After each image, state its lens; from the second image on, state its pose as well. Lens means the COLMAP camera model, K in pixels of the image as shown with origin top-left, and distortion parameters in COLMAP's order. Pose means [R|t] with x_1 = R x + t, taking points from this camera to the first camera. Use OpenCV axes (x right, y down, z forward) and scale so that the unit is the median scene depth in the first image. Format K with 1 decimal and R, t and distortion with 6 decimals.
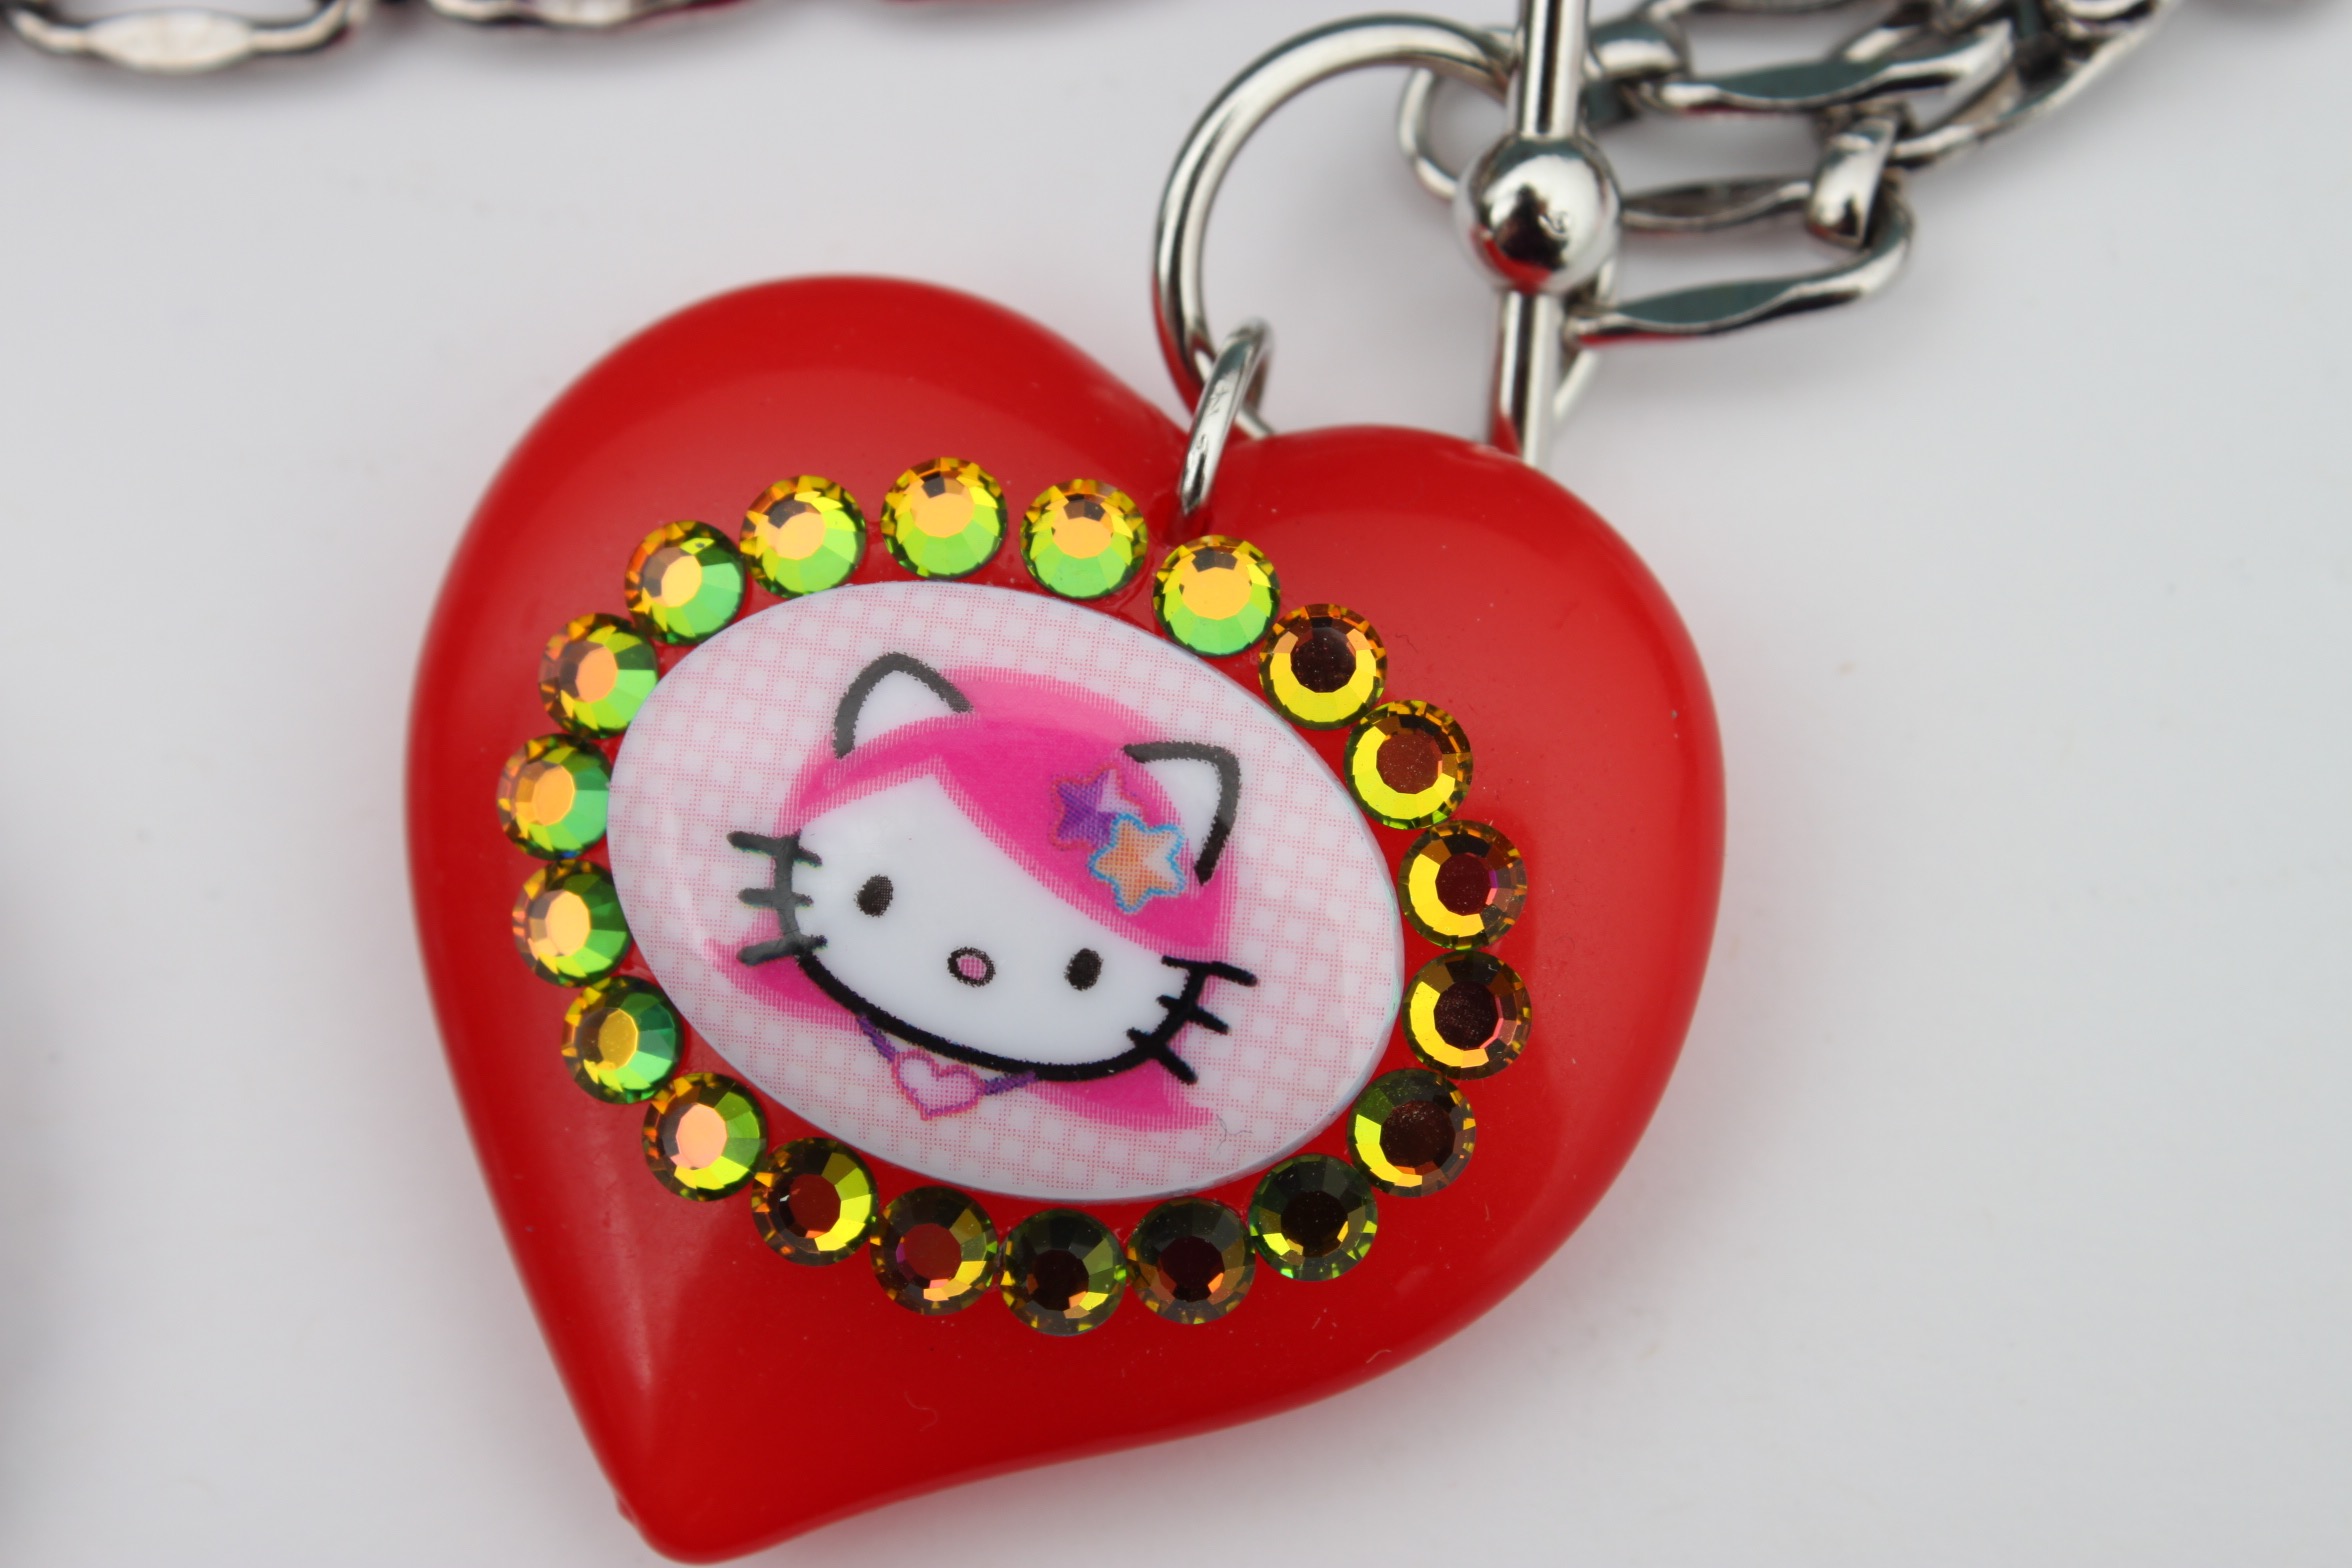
lens RADIAL K [[6195.1, 0, 1176.0], [0, 6195.1, 784.0], [0, 0, 1]] dist [0.053043, 0.070150]
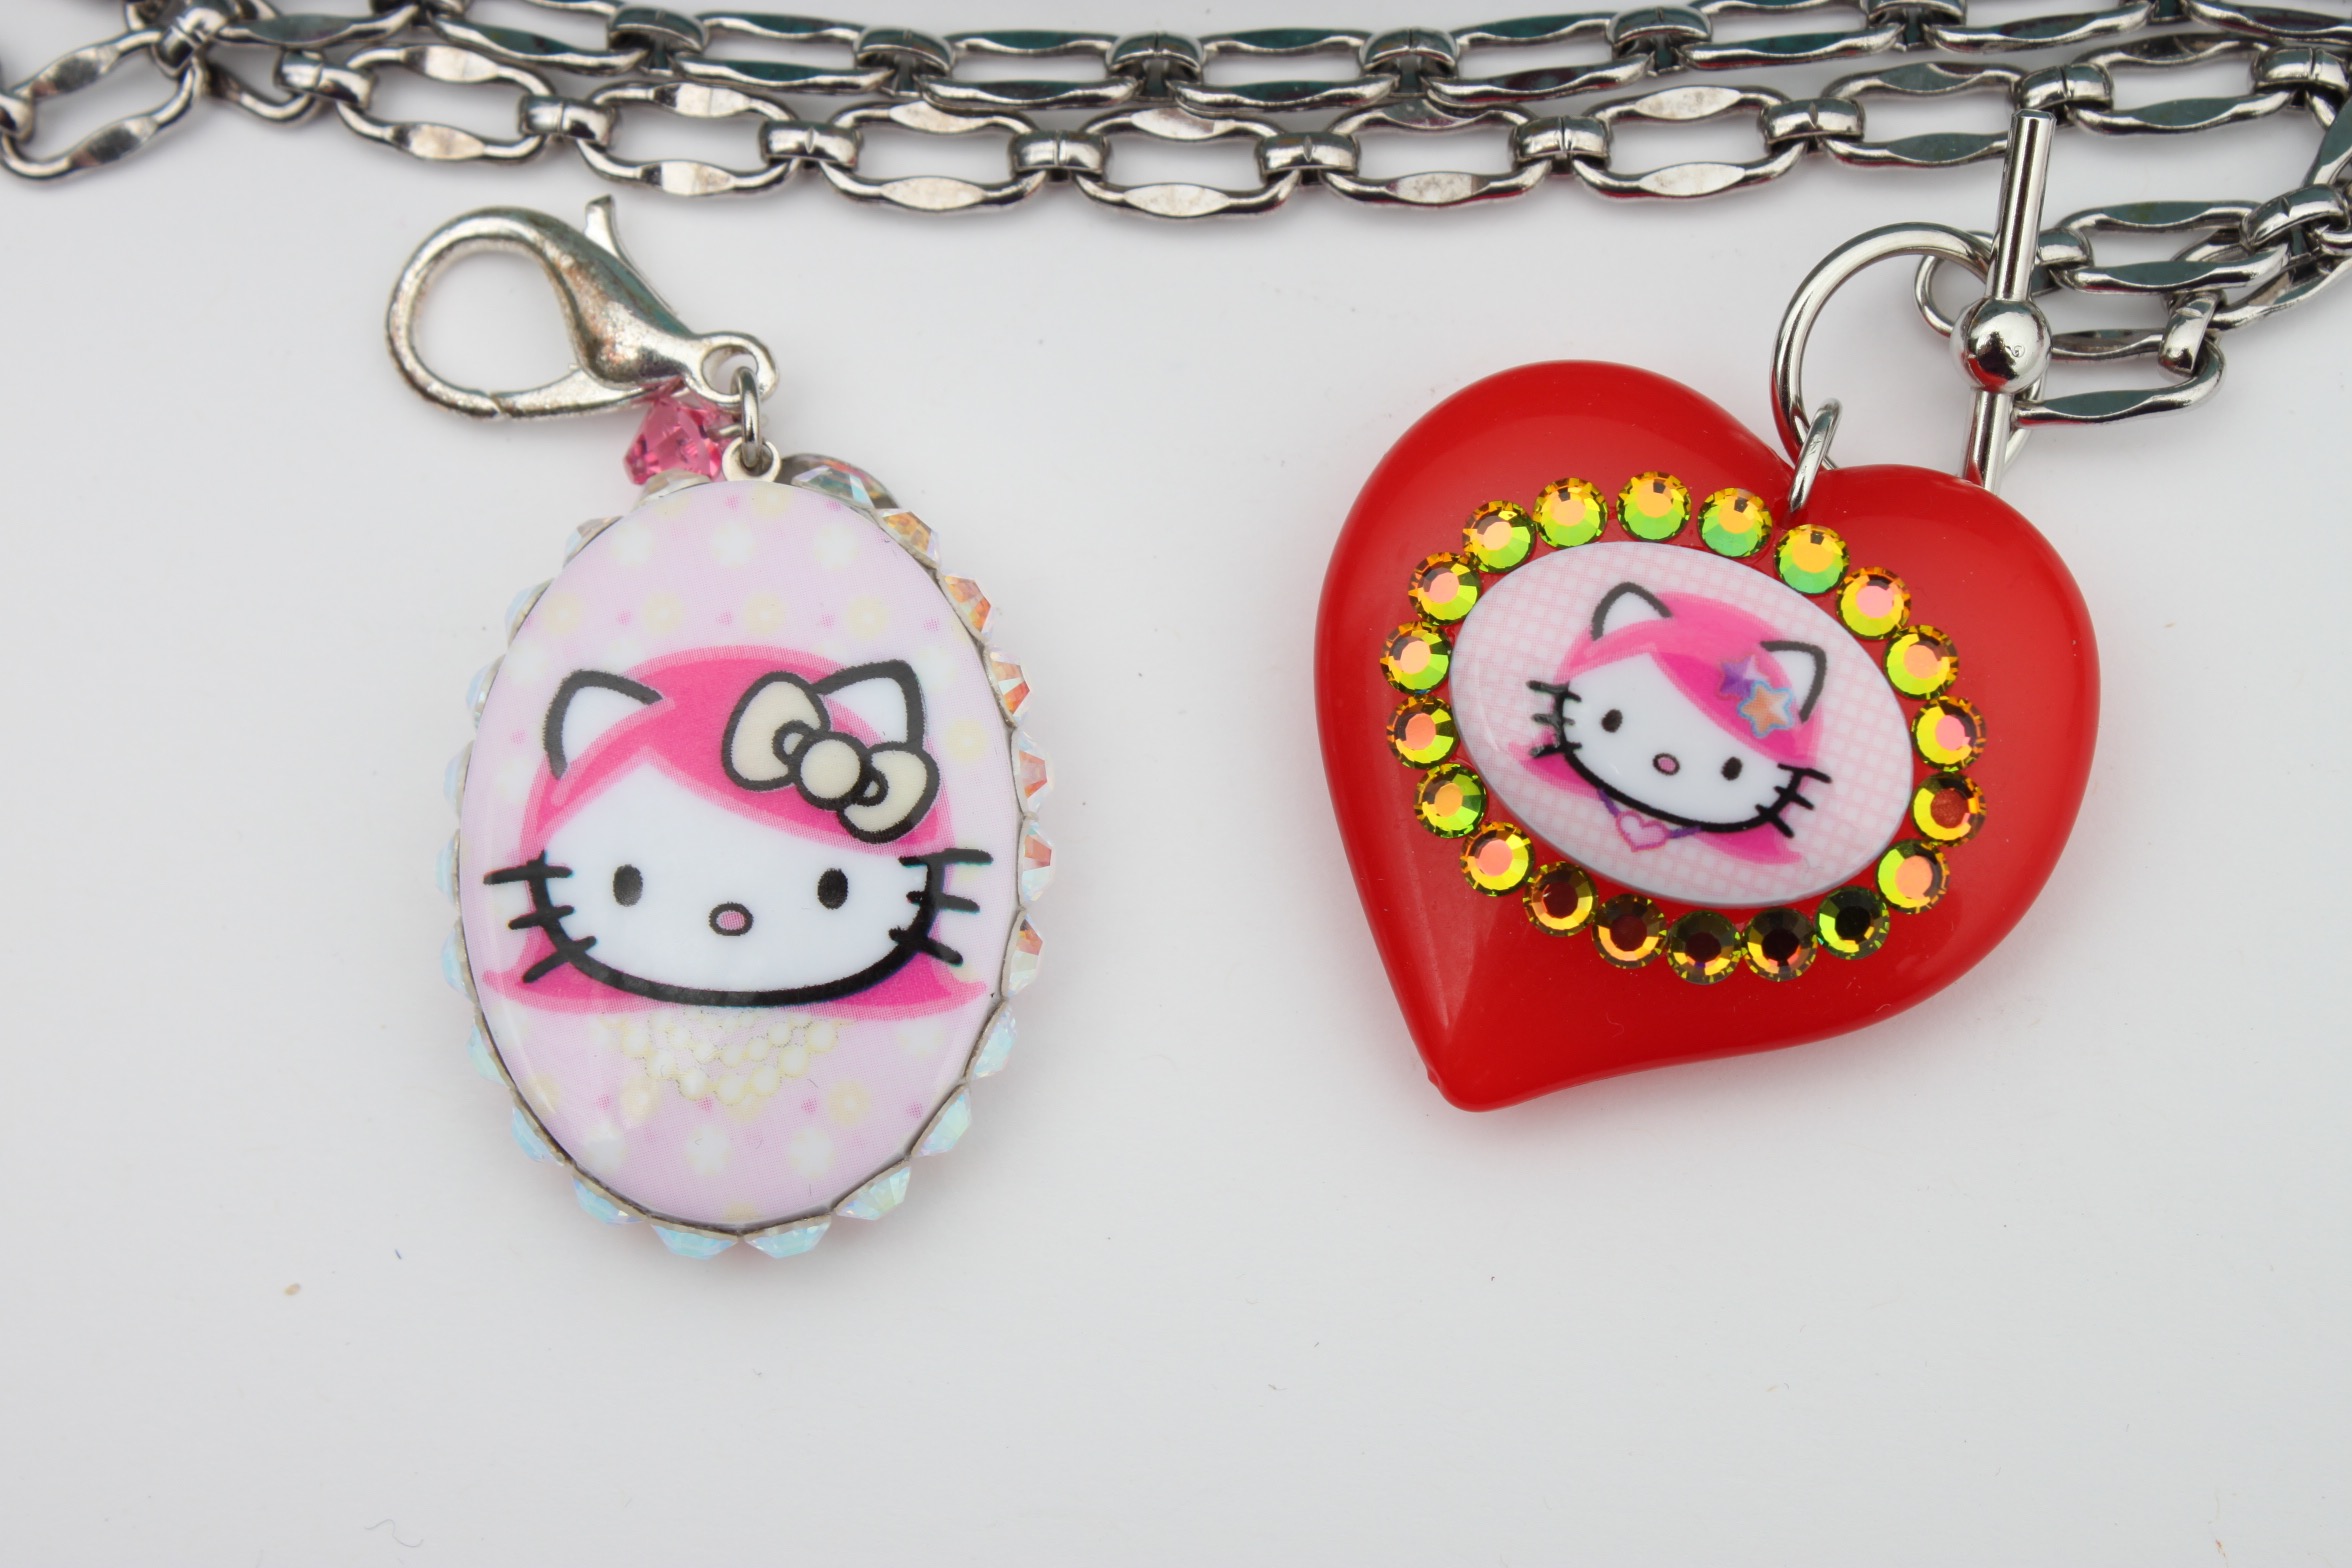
lens RADIAL K [[5815.0, 0, 1218.7], [0, 5815.0, 782.7], [0, 0, 1]] dist [0.042690, -0.041832]
pose [[0.998428, 0.051596, -0.021909, -0.119321], [-0.051755, 0.998637, -0.006768, 0.050944], [0.021530, 0.007891, 0.999737, -0.615205]]
